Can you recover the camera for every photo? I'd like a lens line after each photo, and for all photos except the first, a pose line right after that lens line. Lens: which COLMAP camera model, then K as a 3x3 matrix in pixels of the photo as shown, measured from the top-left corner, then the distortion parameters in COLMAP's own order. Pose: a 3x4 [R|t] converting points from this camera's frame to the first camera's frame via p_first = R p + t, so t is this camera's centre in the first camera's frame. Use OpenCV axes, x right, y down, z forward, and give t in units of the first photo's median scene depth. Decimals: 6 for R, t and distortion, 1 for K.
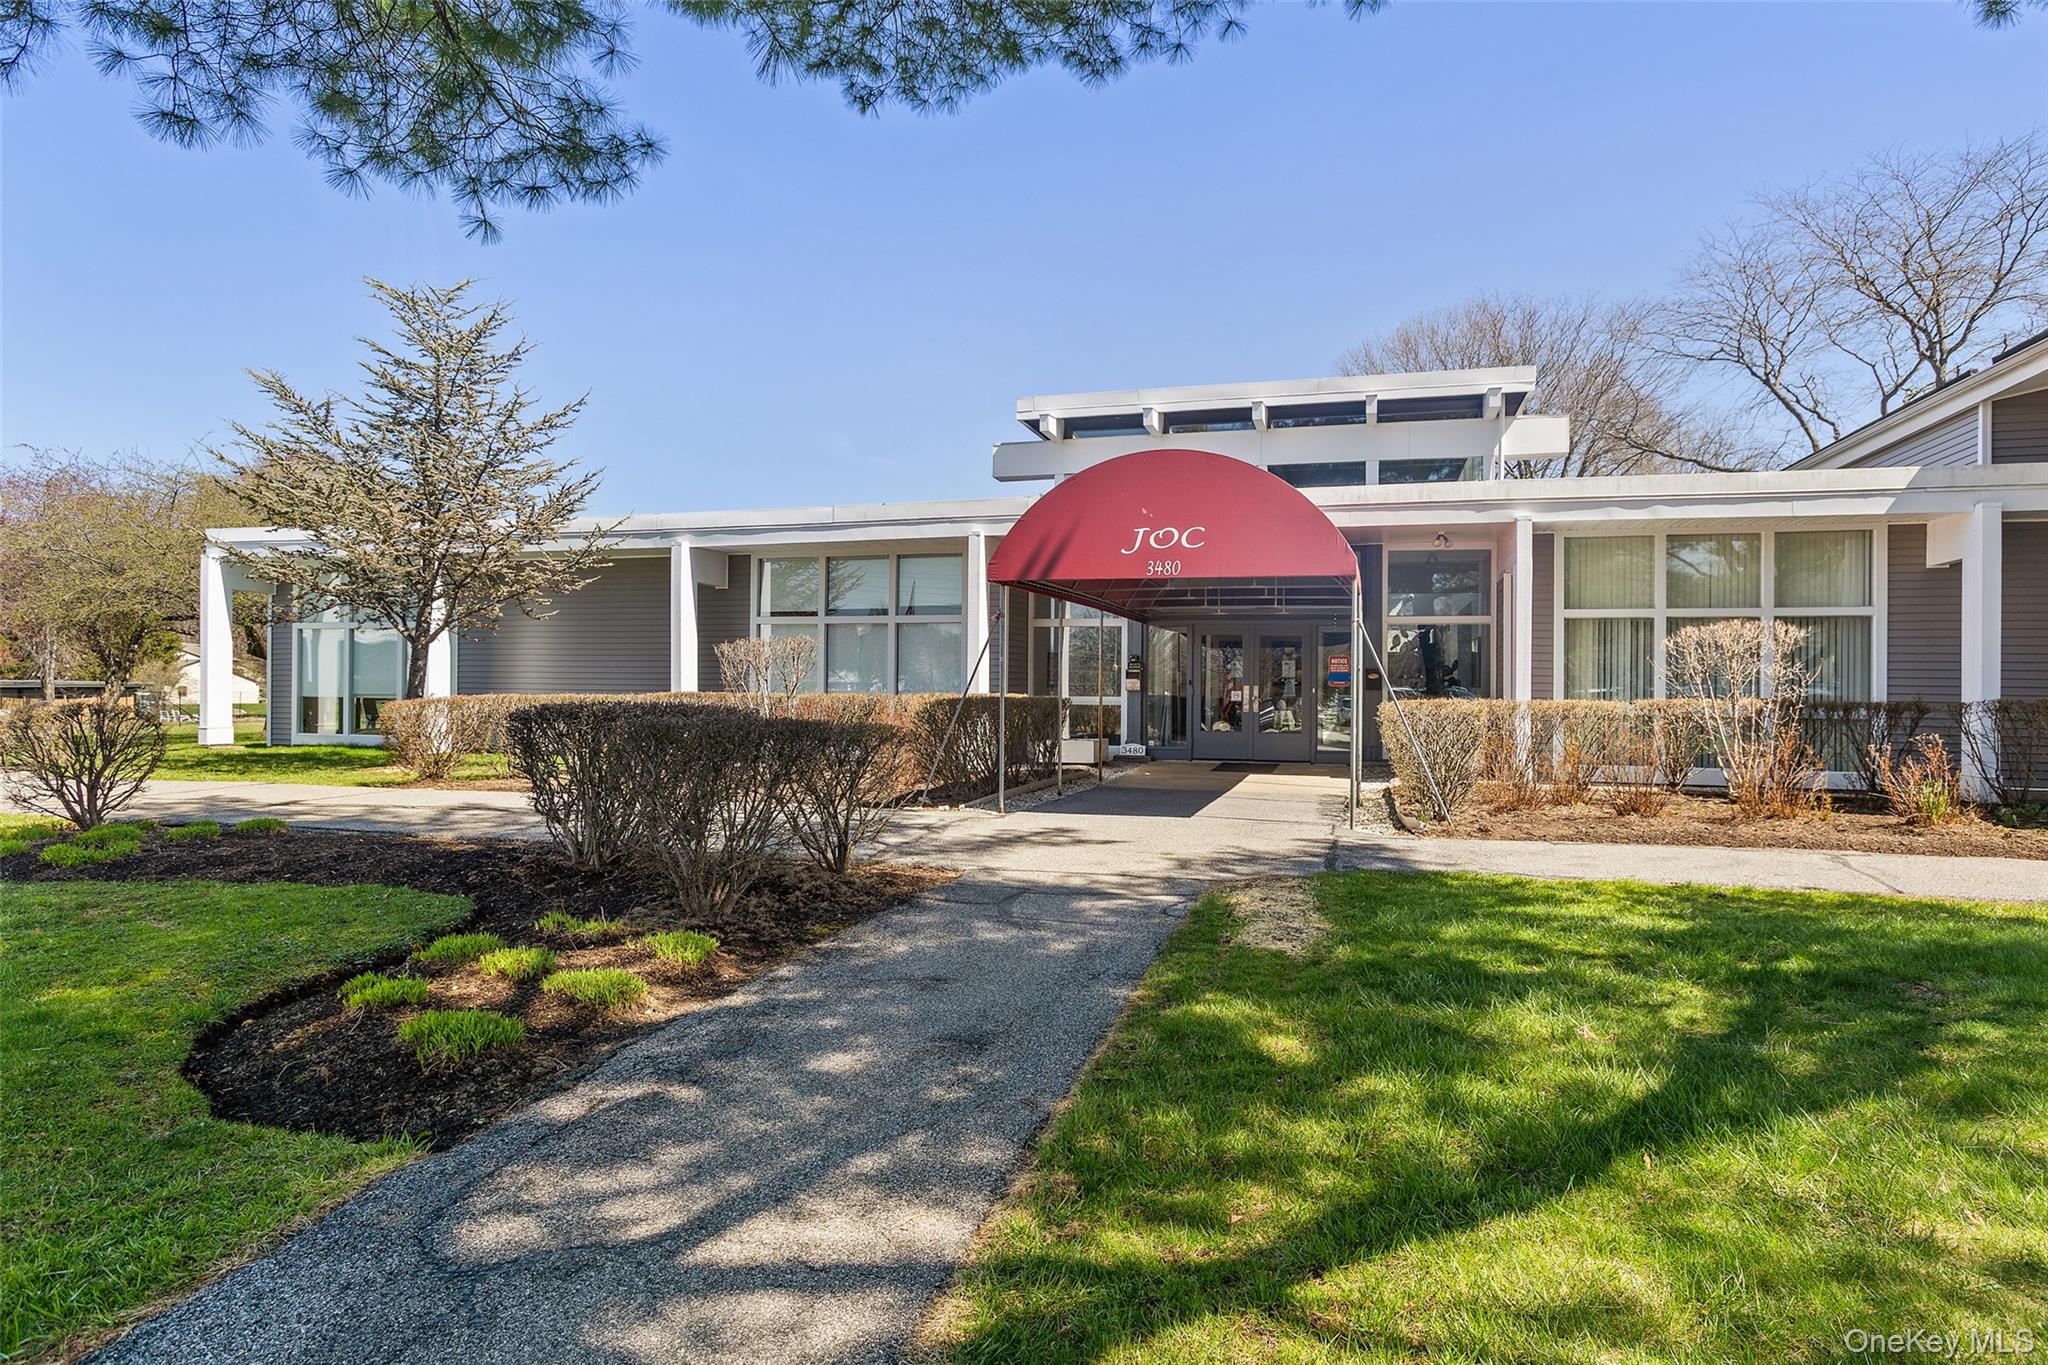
lens RADIAL K [[1155.9, 0, 1025.7], [0, 1155.9, 691.3], [0, 0, 1]] dist [-0.004814, -0.002694]
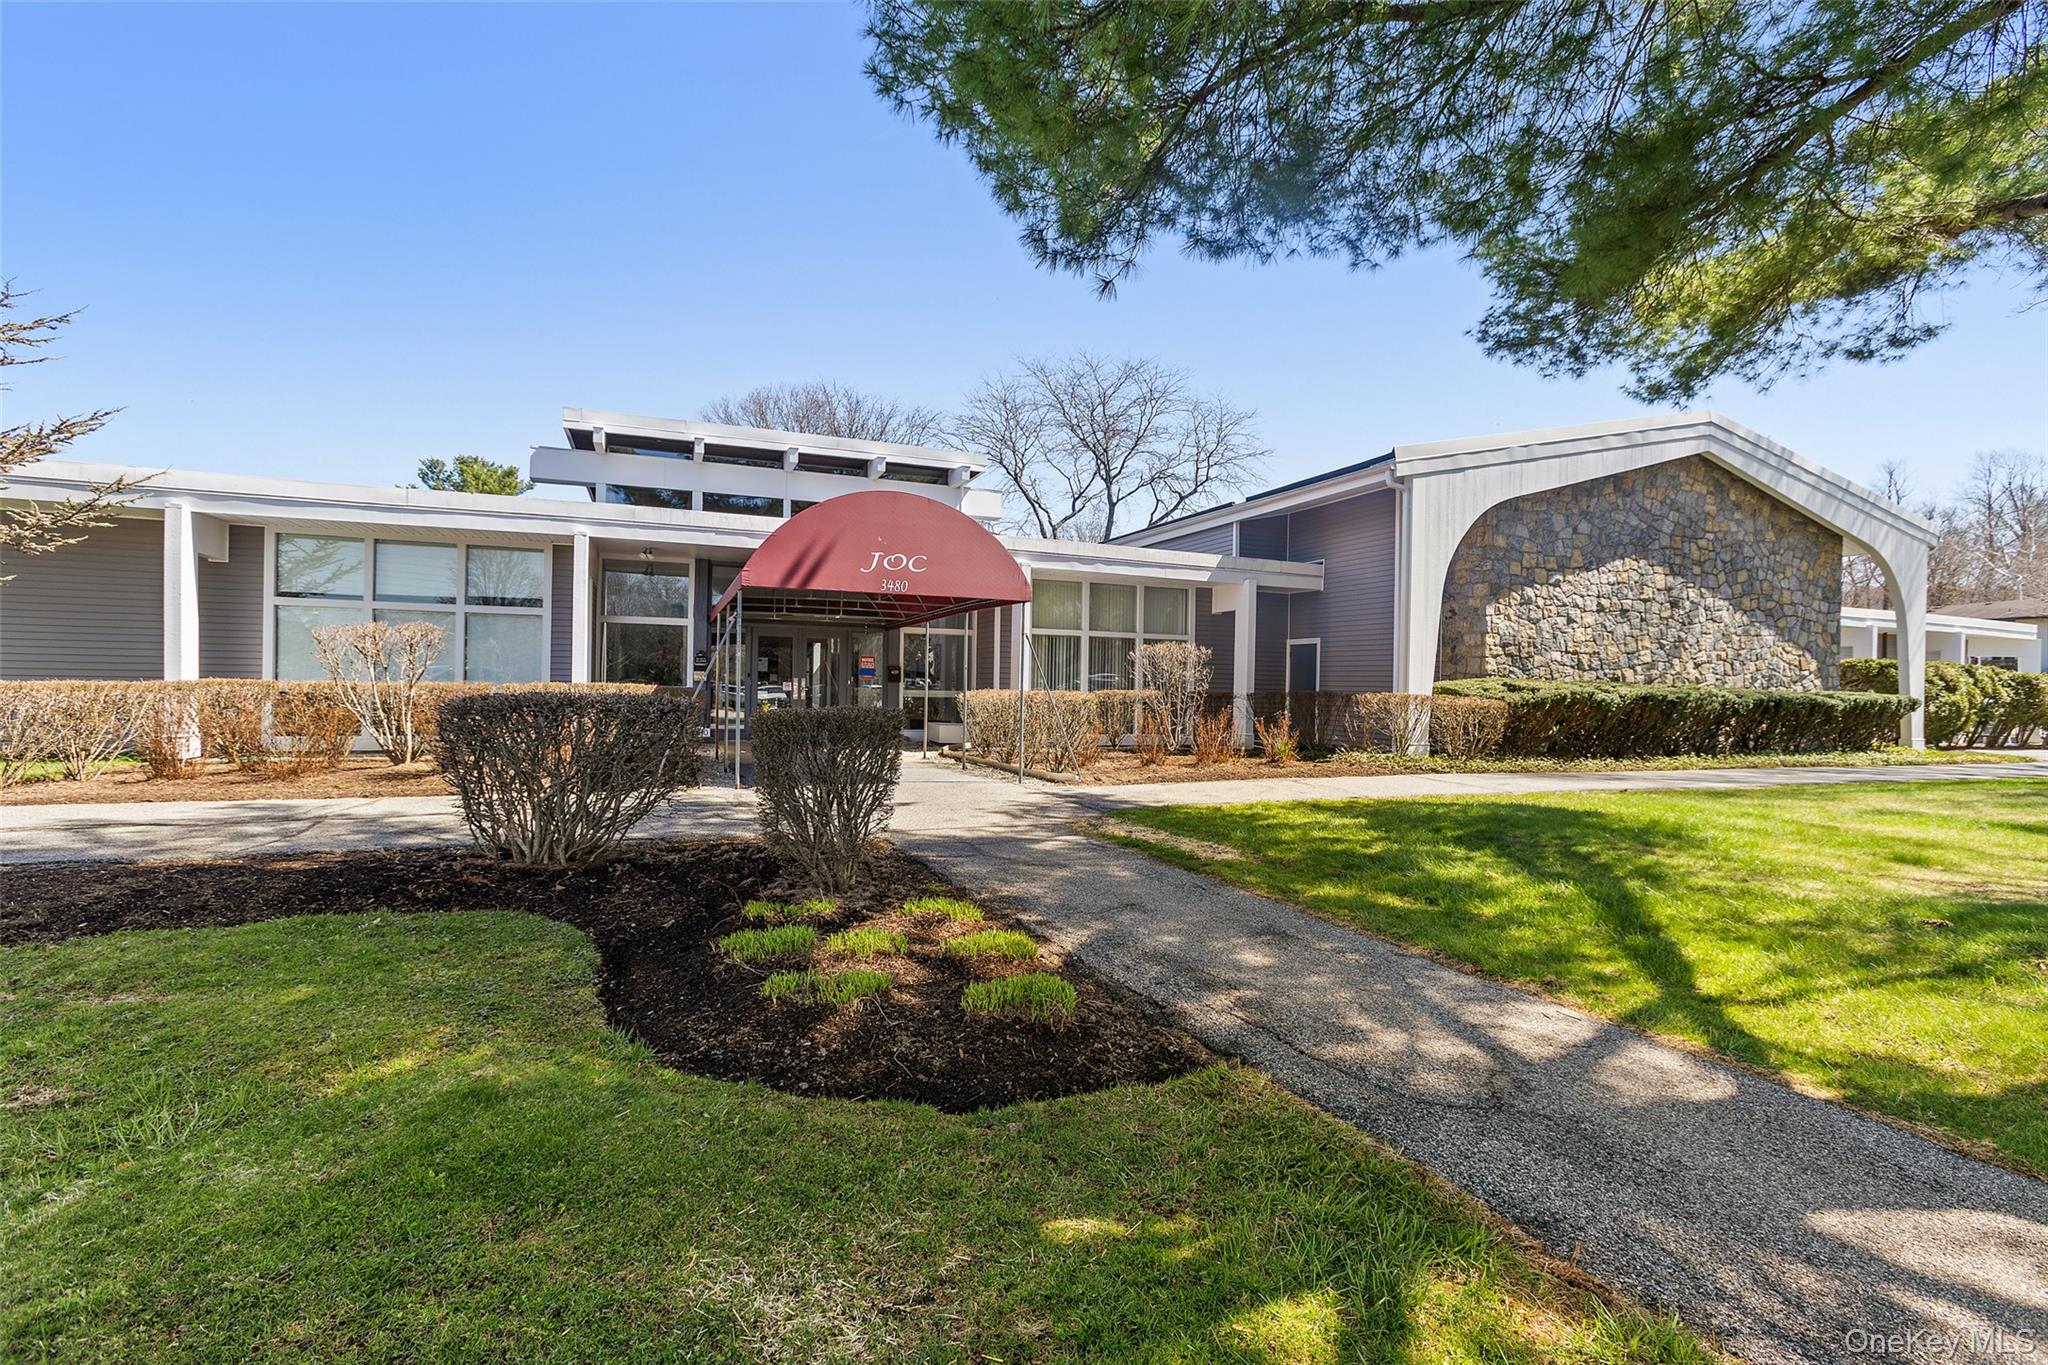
lens RADIAL K [[938.8, 0, 1024.7], [0, 938.8, 670.1], [0, 0, 1]] dist [0.004466, 0.000530]
pose [[0.780808, 0.014199, 0.624609, -0.301050], [-0.006711, 0.999875, -0.014340, -0.001157], [-0.624735, 0.007005, 0.780806, 0.082238]]
